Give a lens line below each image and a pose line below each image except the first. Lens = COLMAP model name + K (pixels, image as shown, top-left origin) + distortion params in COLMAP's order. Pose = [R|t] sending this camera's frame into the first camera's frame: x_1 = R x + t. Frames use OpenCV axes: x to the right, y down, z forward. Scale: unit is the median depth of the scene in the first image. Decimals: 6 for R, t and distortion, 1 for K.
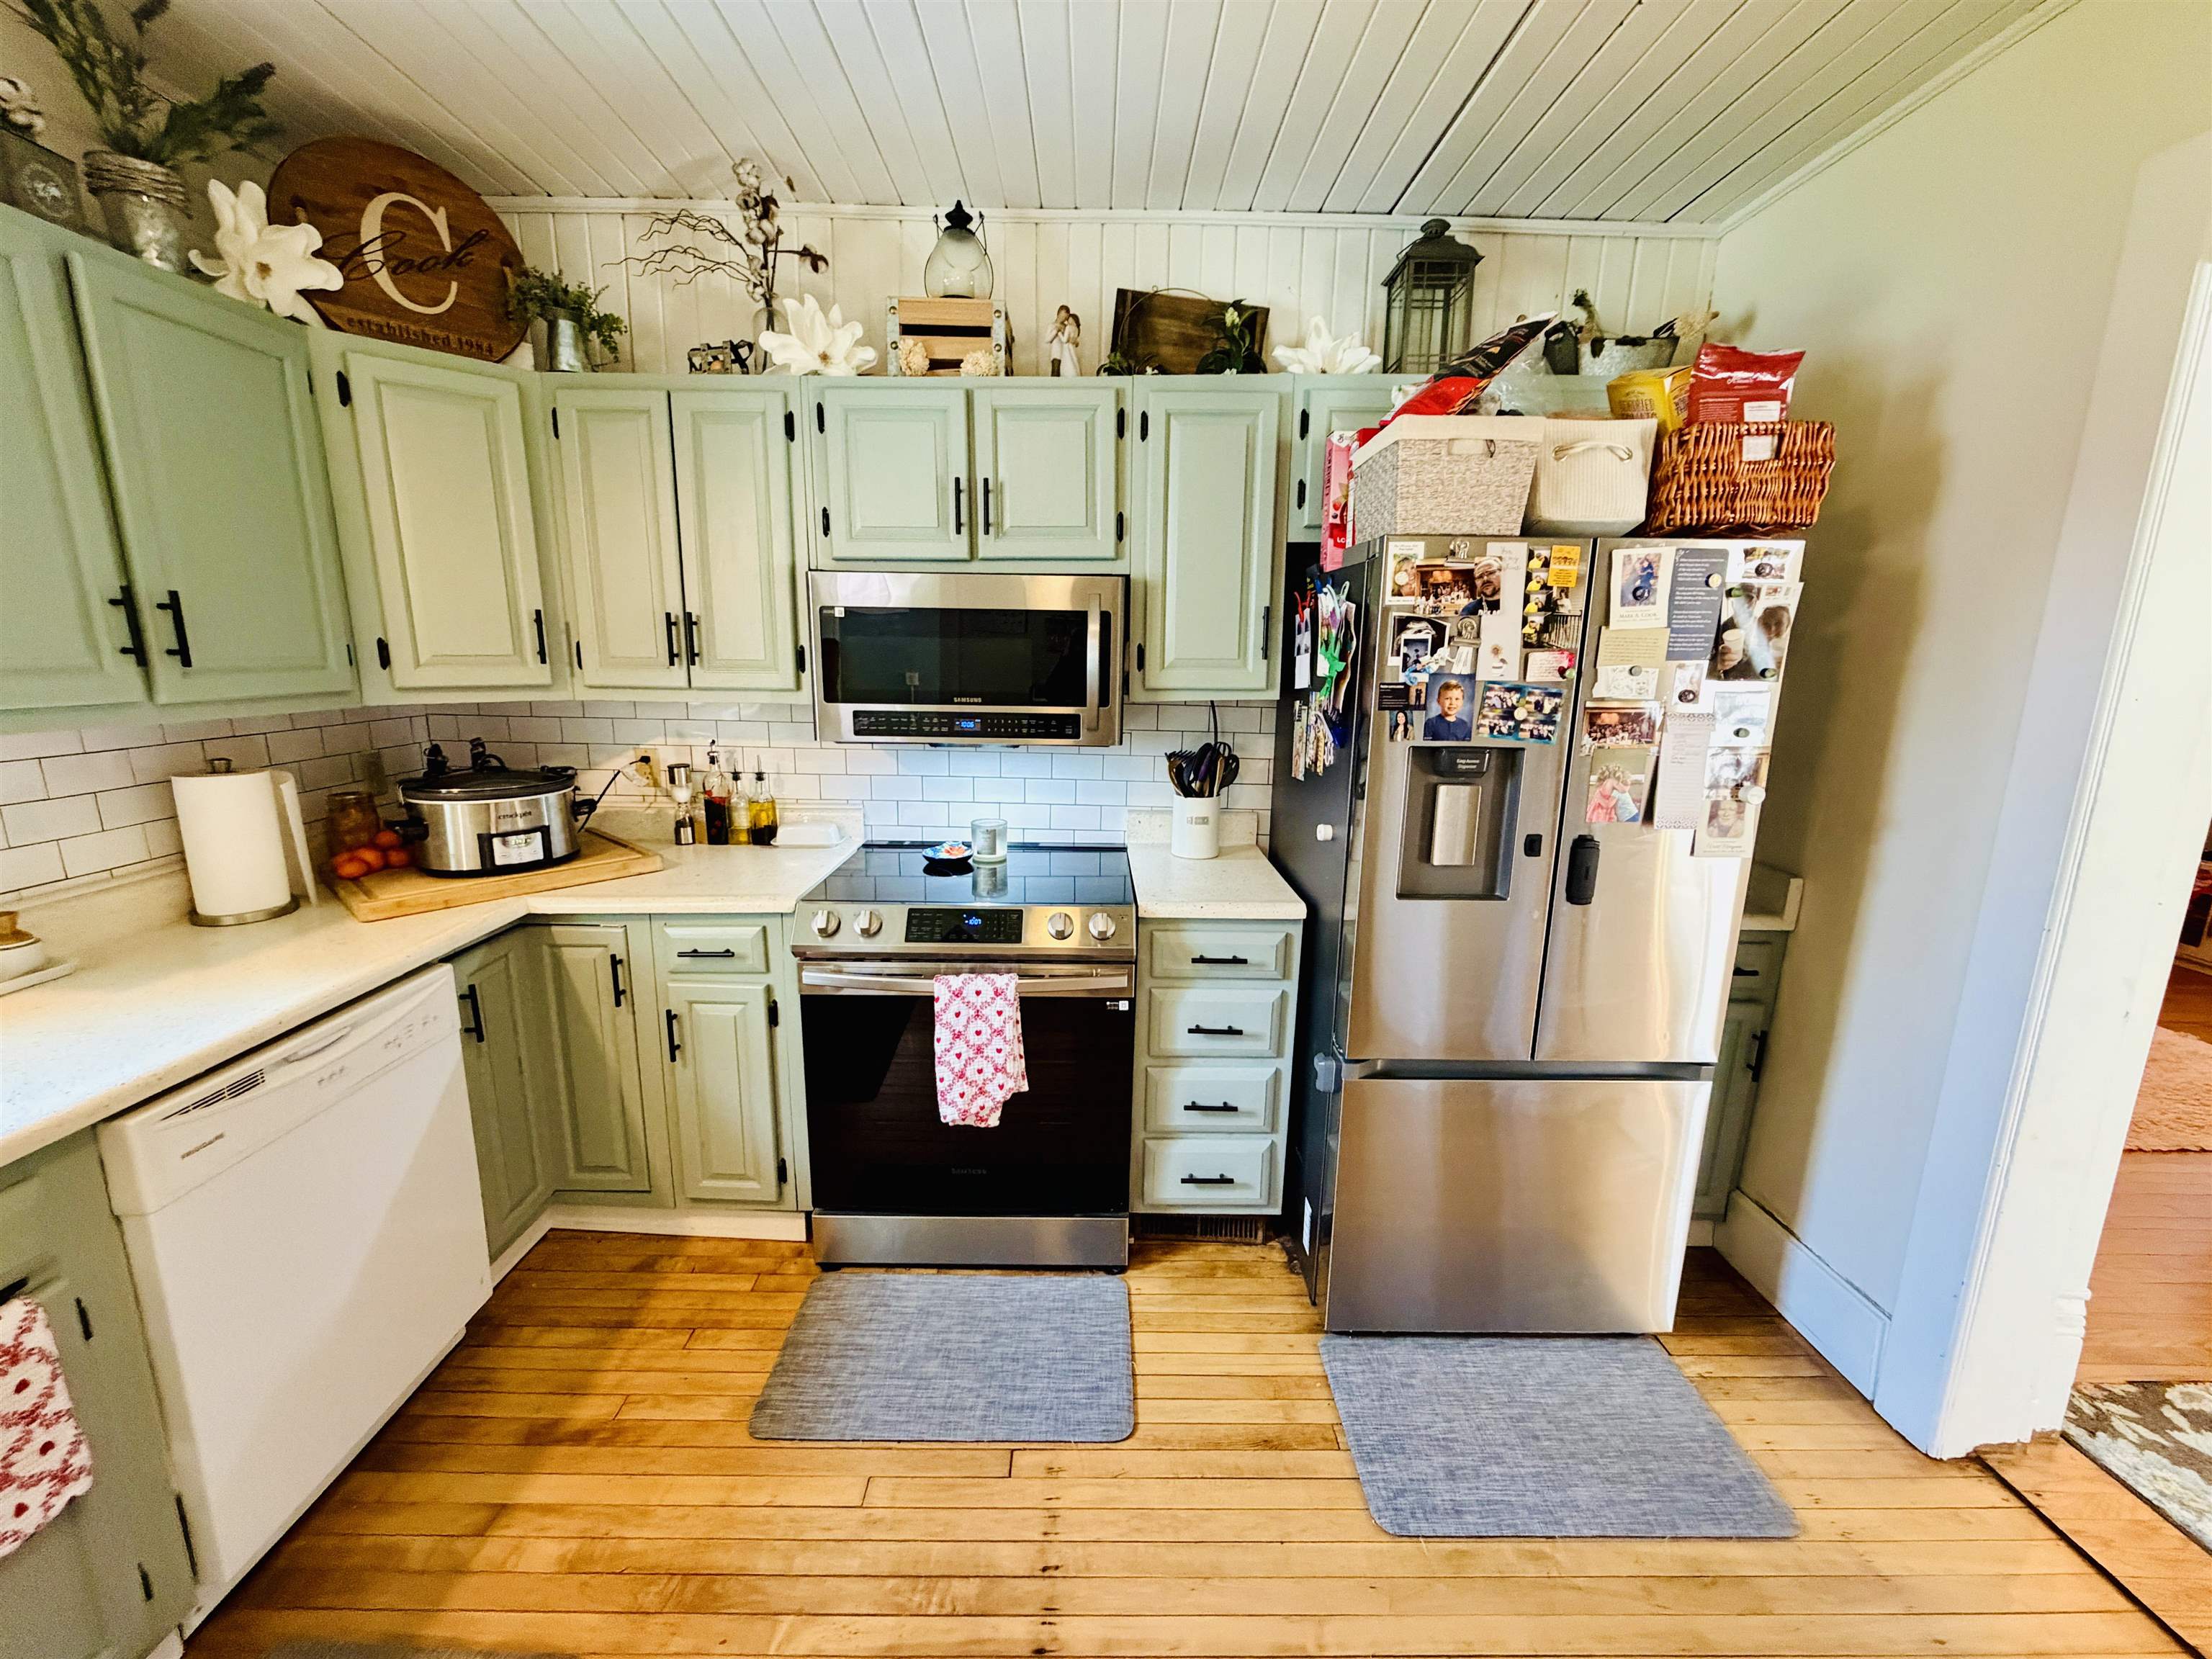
lens RADIAL K [[879.5, 0, 1098.6], [0, 879.5, 829.3], [0, 0, 1]] dist [0.000184, -0.000892]
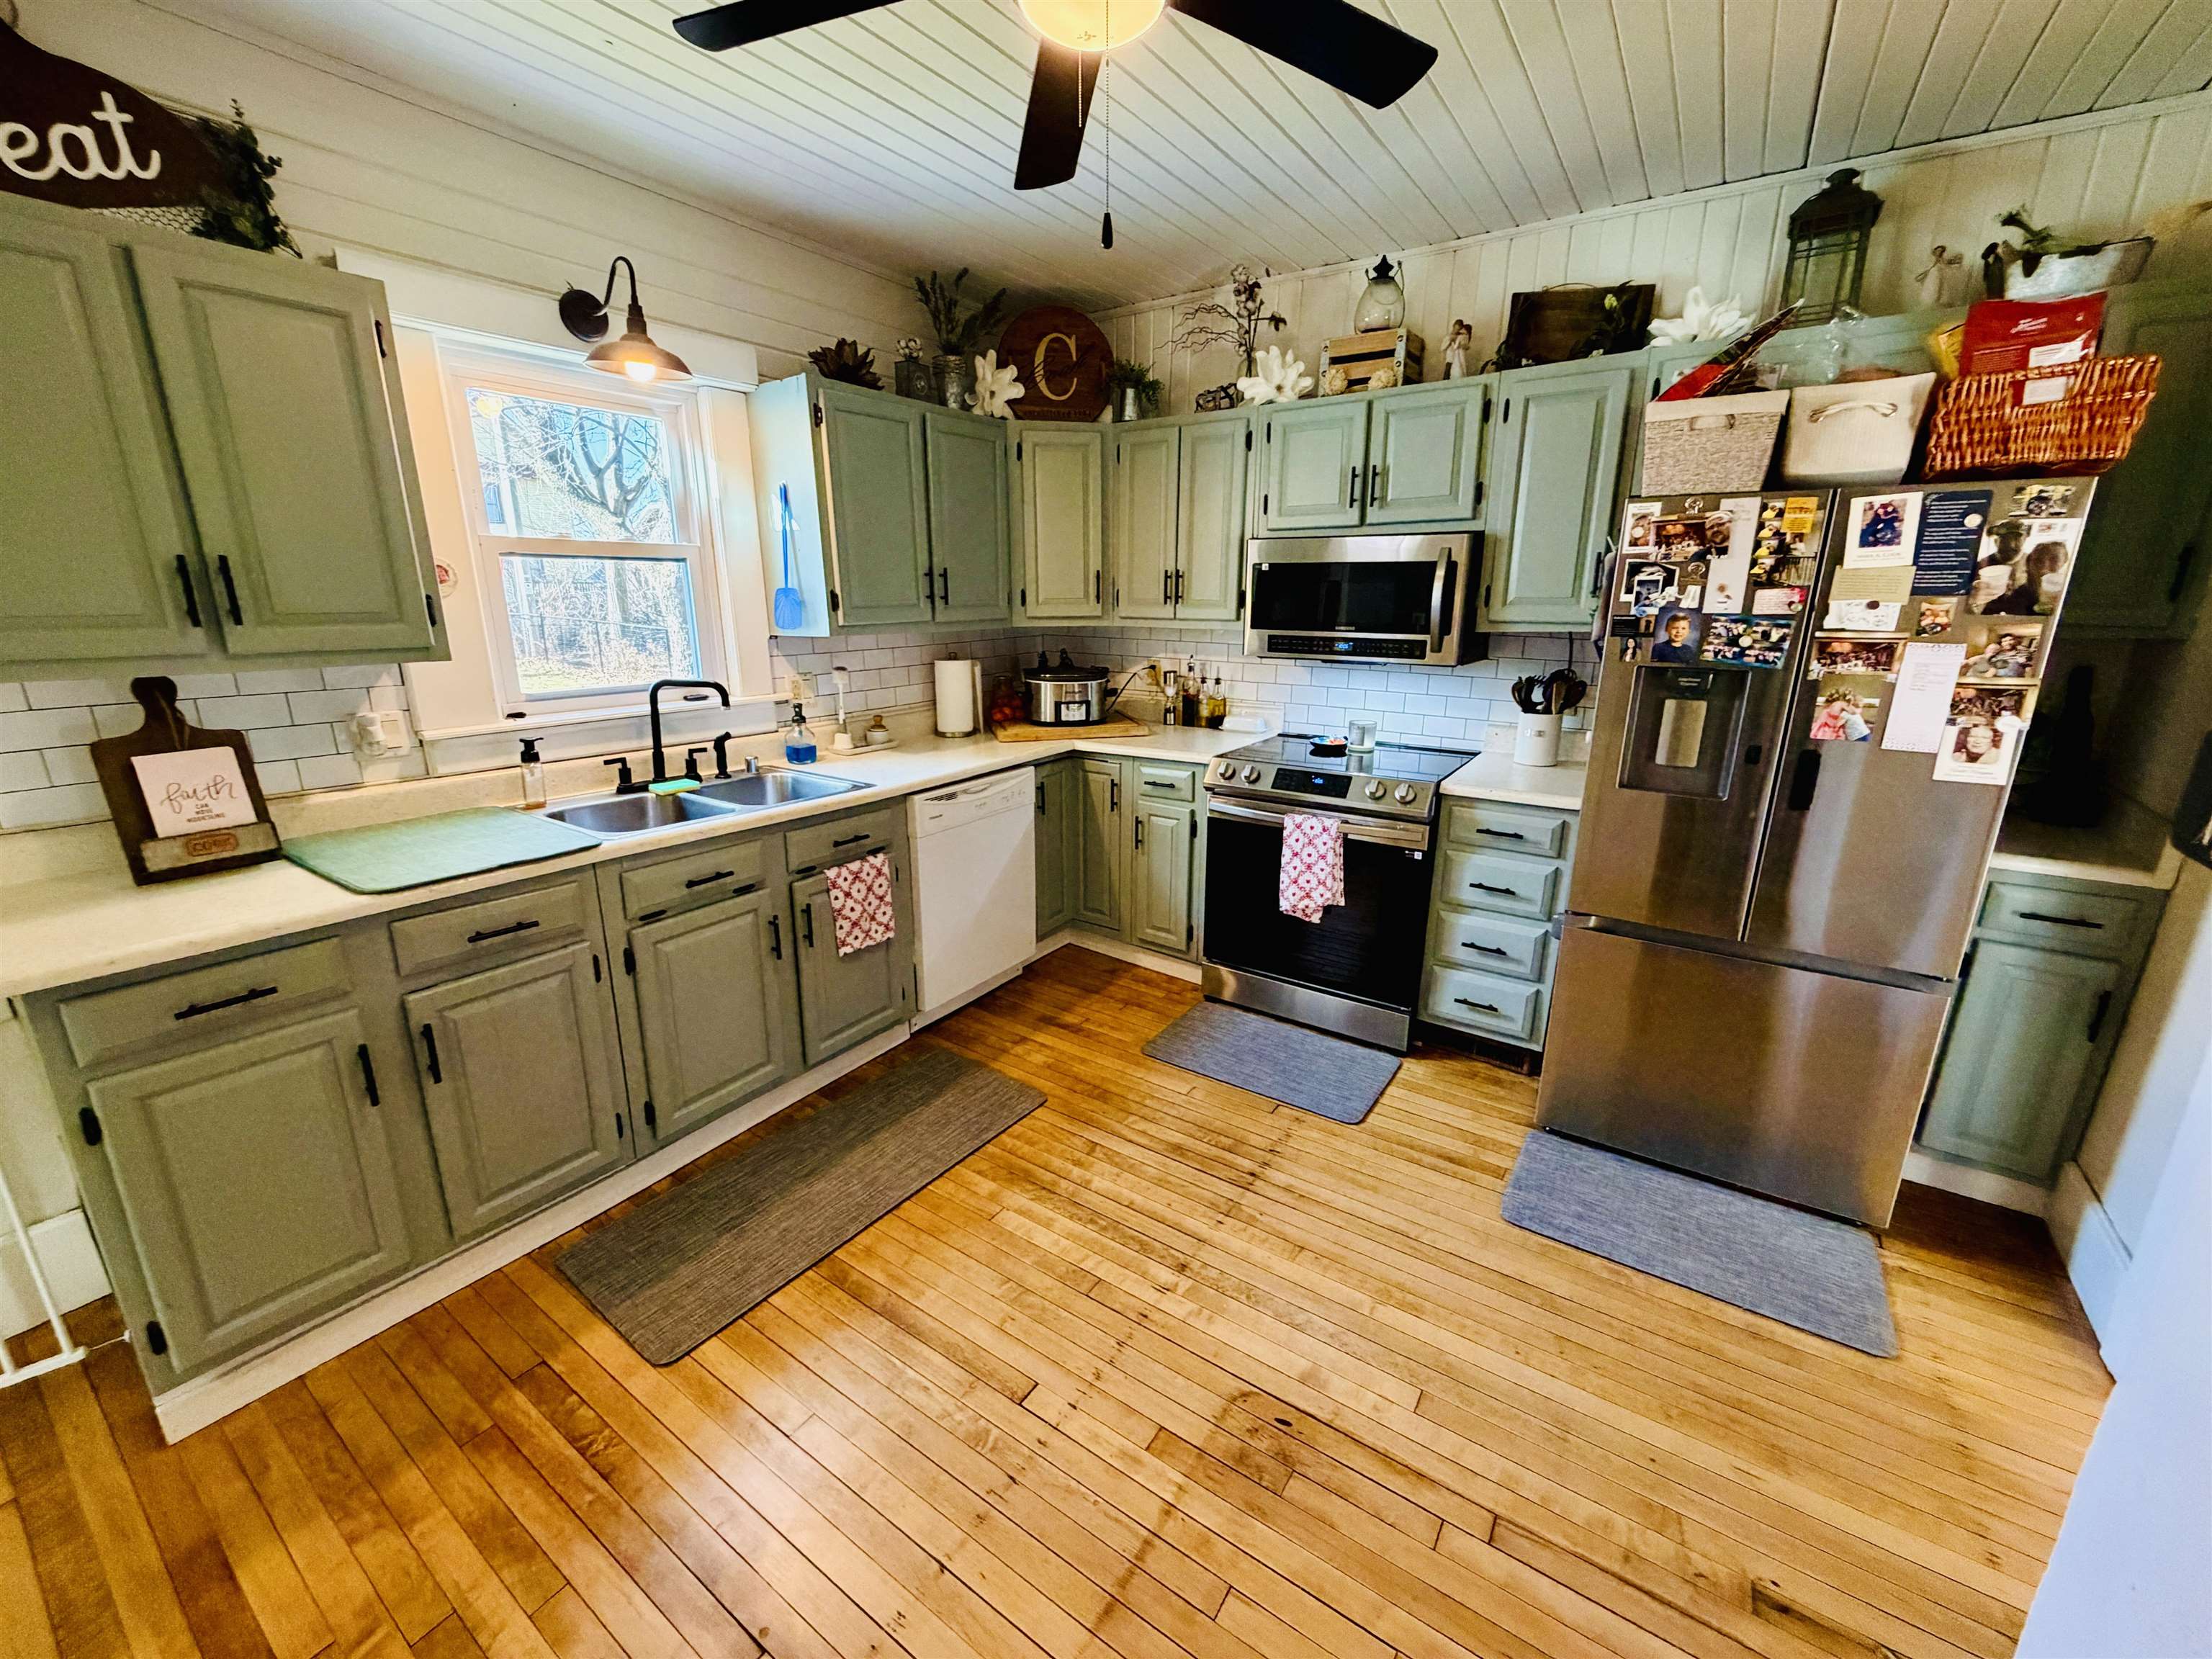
lens RADIAL K [[879.5, 0, 1098.6], [0, 879.5, 829.3], [0, 0, 1]] dist [0.000184, -0.000892]
pose [[0.820067, 0.138838, -0.555170, 0.383394], [-0.103861, 0.990121, 0.094194, 0.085168], [0.562764, -0.019585, 0.826386, -0.416314]]
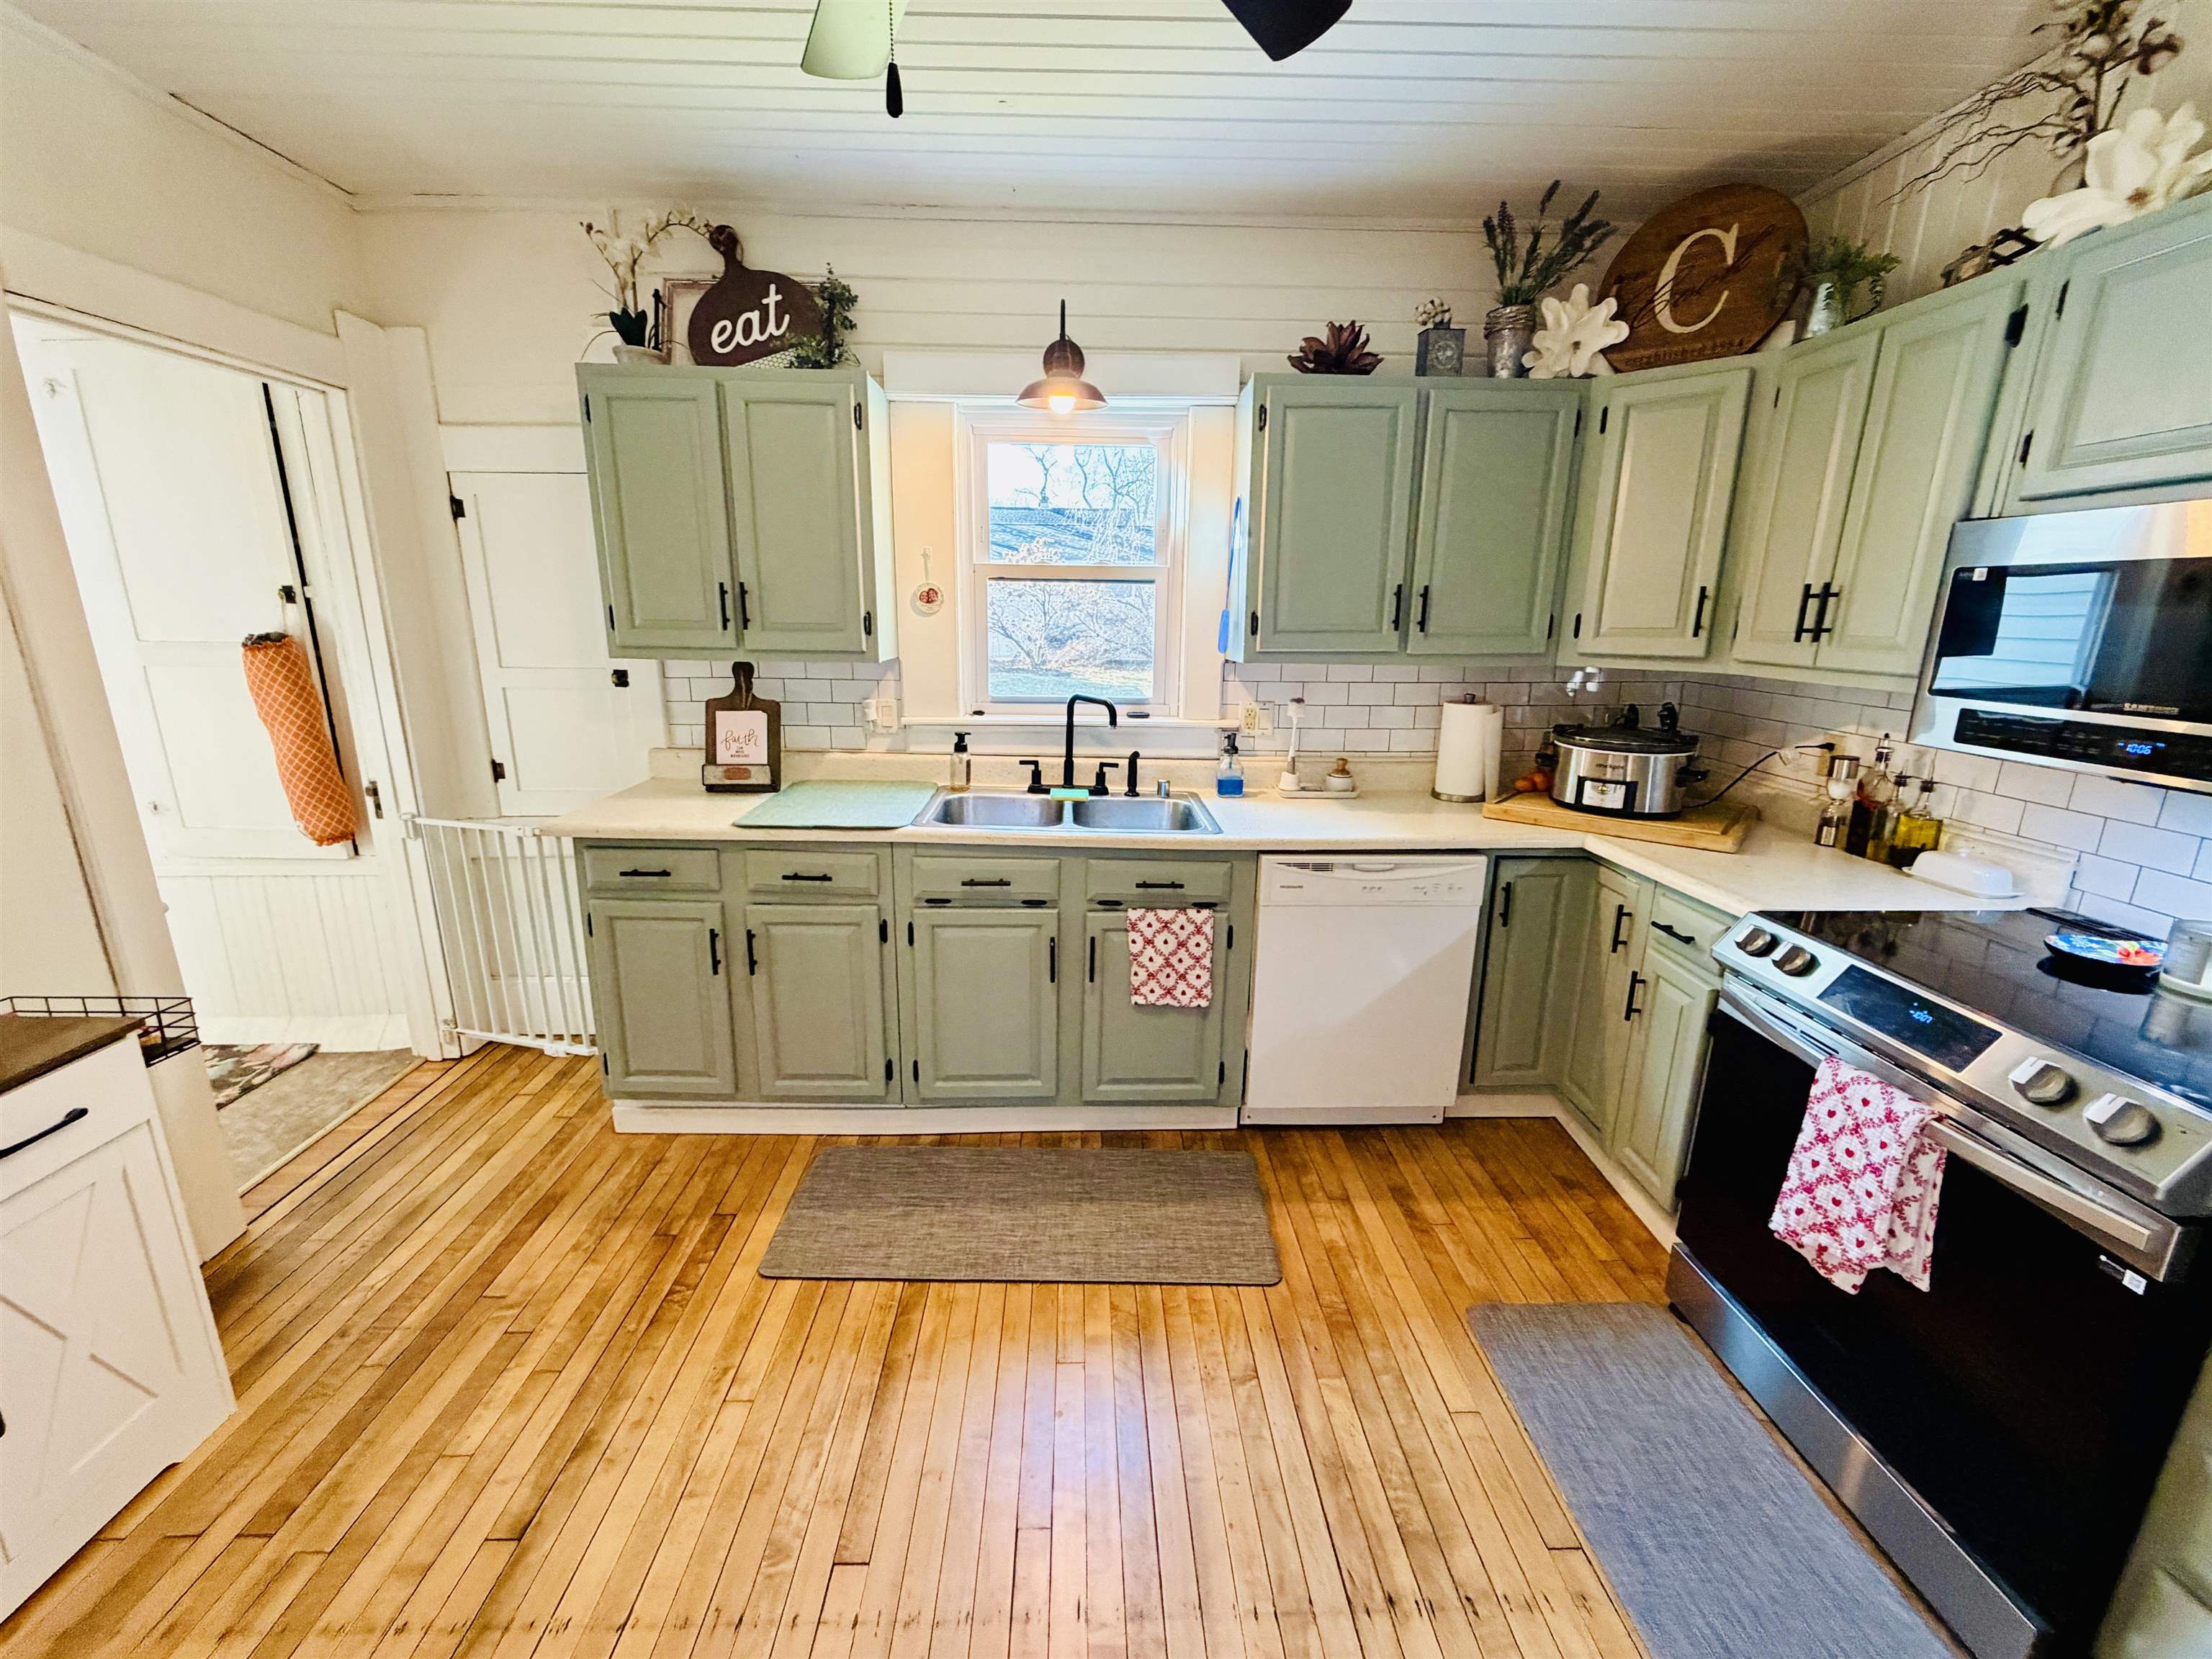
lens RADIAL K [[879.5, 0, 1098.6], [0, 879.5, 829.3], [0, 0, 1]] dist [0.000184, -0.000892]
pose [[0.020152, 0.230961, -0.972754, 0.492911], [-0.208041, 0.952624, 0.221872, -0.055983], [0.977913, 0.197901, 0.067247, 0.285869]]
